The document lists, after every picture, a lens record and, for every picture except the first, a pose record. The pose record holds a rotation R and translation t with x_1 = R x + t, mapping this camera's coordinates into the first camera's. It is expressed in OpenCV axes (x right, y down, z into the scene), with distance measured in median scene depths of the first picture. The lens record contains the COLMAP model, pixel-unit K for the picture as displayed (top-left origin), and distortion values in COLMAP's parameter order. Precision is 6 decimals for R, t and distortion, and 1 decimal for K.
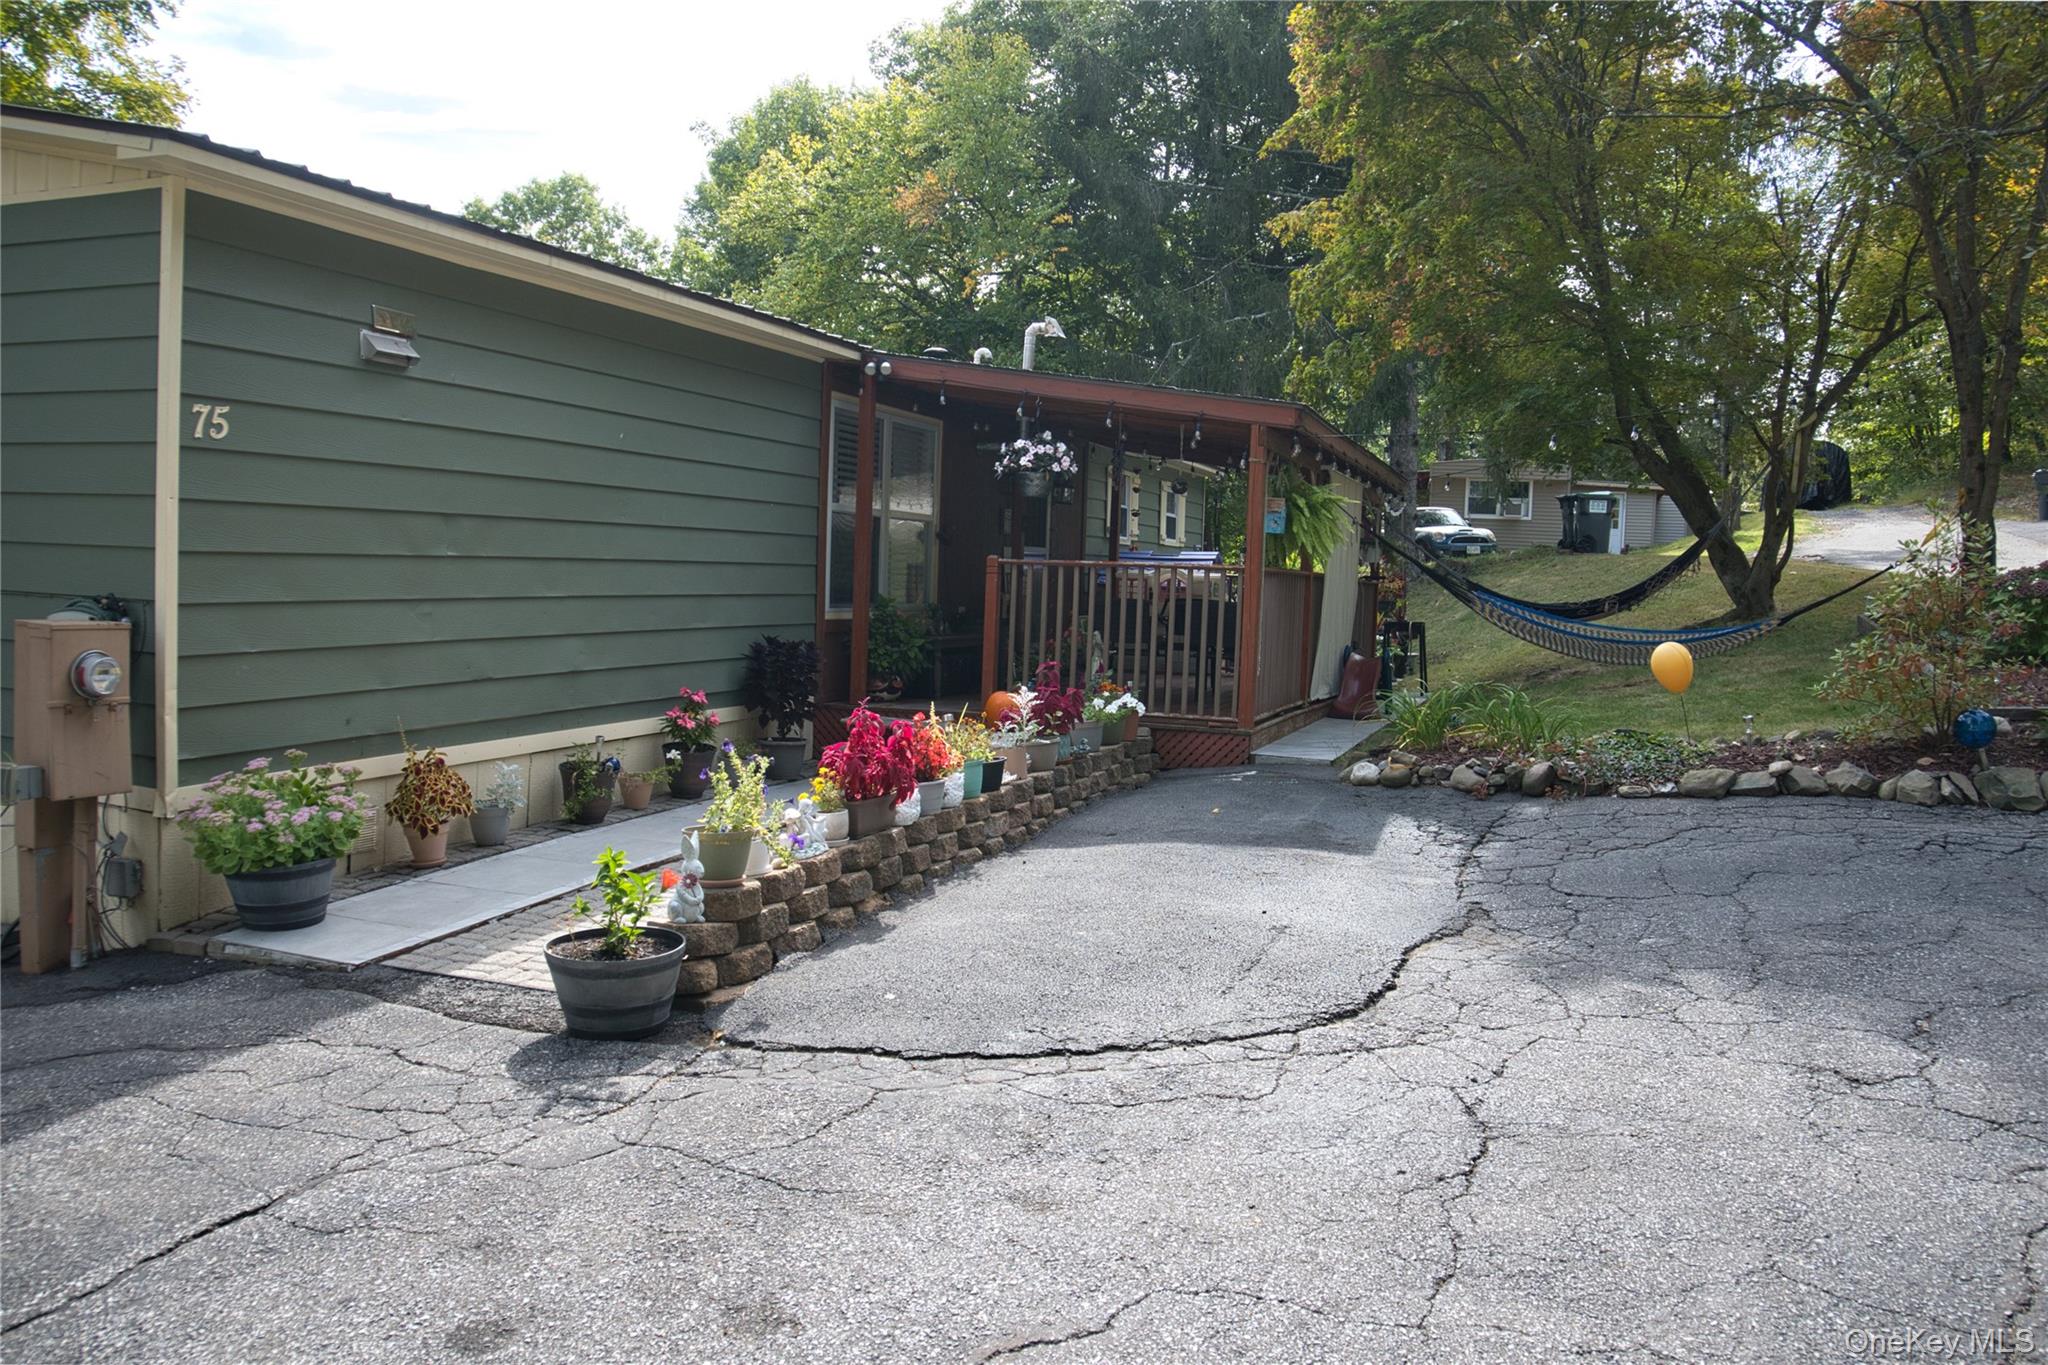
lens RADIAL K [[1478.7, 0, 1024.0], [0, 1478.7, 682.5], [0, 0, 1]] dist [-0.147034, 0.089119]
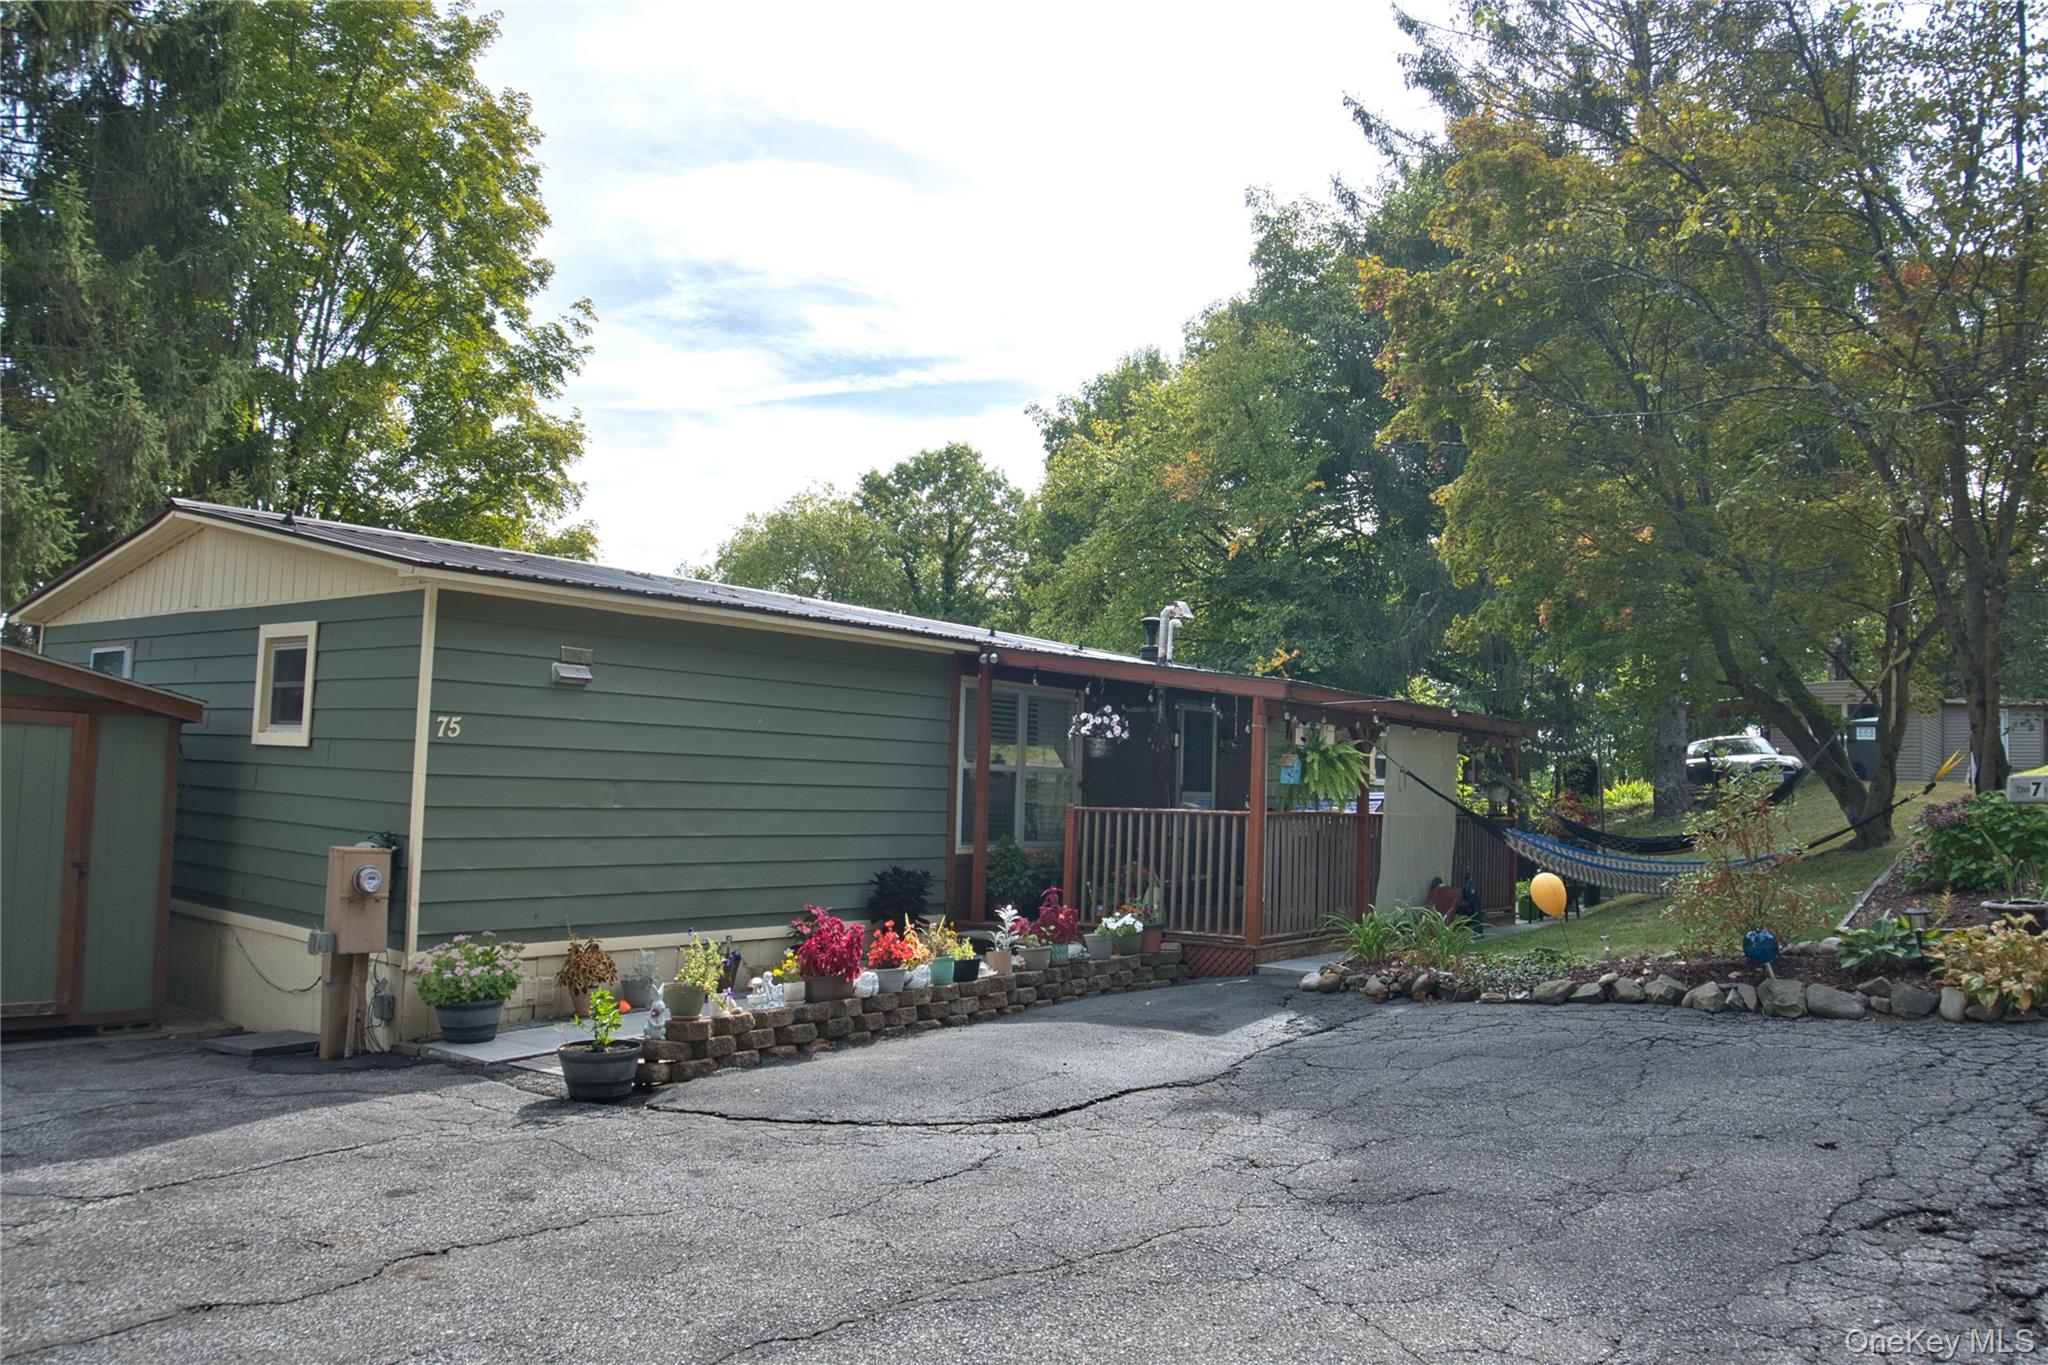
lens RADIAL K [[1504.9, 0, 1024.0], [0, 1504.9, 682.5], [0, 0, 1]] dist [-0.152617, 0.104654]
pose [[0.957464, -0.027719, -0.287219, 0.464970], [-0.016931, 0.988264, -0.151817, 0.010313], [0.288056, 0.150222, 0.945757, -0.357451]]
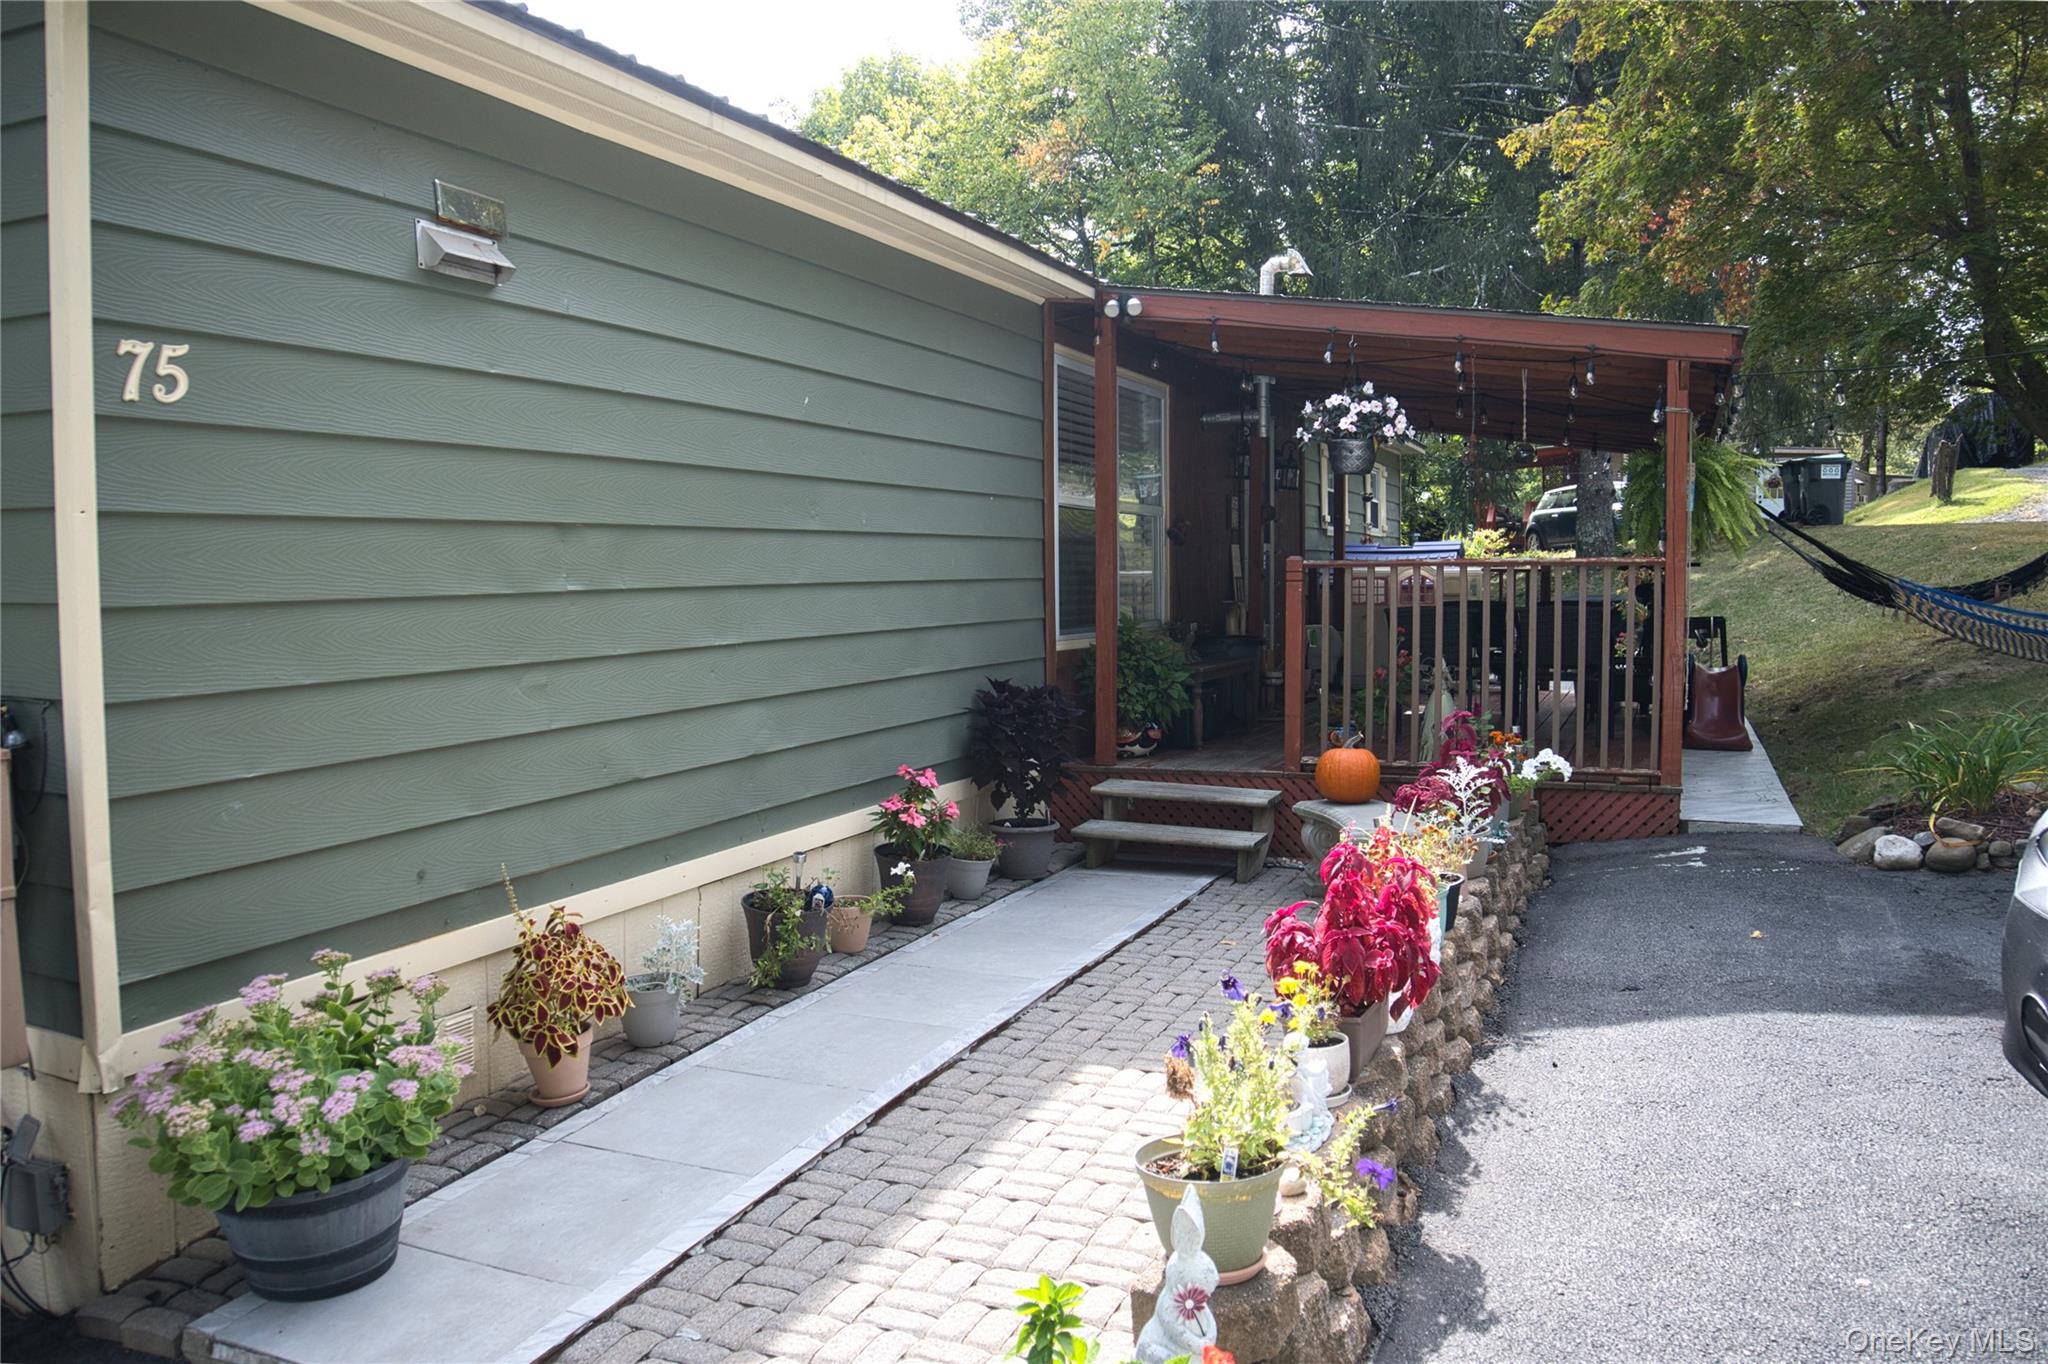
lens RADIAL K [[1495.0, 0, 1024.0], [0, 1495.0, 682.0], [0, 0, 1]] dist [-0.144957, 0.077156]
pose [[0.997997, -0.038250, -0.050388, -0.178335], [0.038178, 0.999268, -0.002391, -0.040994], [0.050443, 0.000462, 0.998727, 0.389515]]
